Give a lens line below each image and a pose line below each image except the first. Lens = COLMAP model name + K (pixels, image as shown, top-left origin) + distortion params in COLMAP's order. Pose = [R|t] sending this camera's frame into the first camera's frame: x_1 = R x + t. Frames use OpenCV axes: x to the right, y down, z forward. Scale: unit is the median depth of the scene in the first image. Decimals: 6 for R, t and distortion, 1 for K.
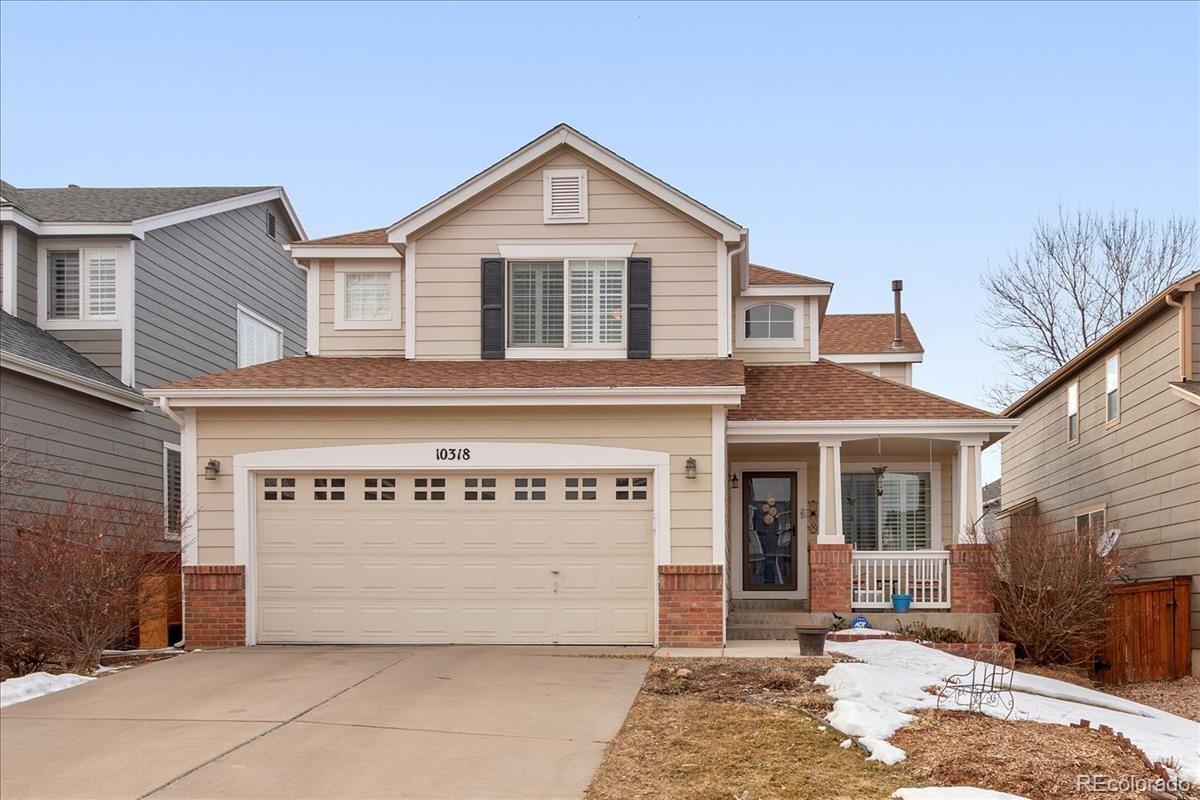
lens RADIAL K [[660.3, 0, 607.9], [0, 660.3, 463.7], [0, 0, 1]] dist [0.004484, -0.000807]
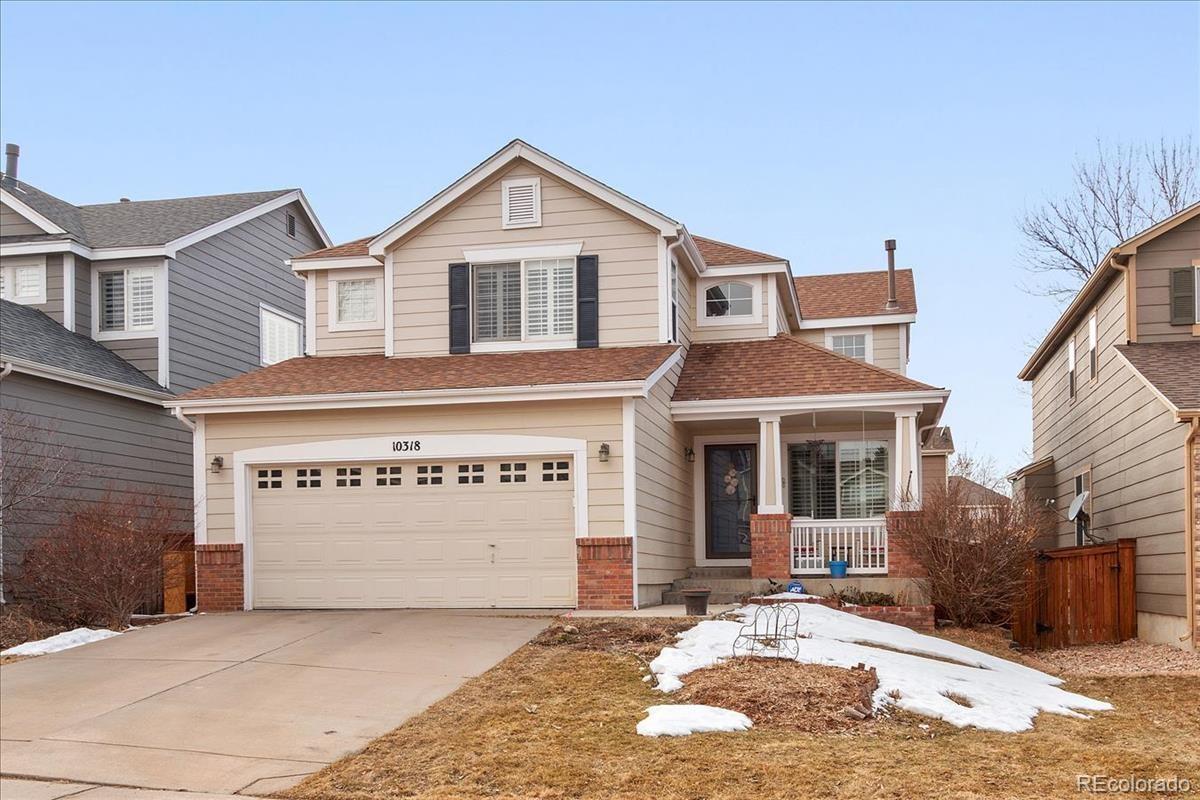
lens RADIAL K [[723.5, 0, 599.6], [0, 723.5, 399.6], [0, 0, 1]] dist [0.002573, 0.000480]
pose [[0.992543, -0.038191, -0.115756, 0.202232], [0.034900, 0.998930, -0.030332, -0.035637], [0.116790, 0.026066, 0.992814, -0.189535]]
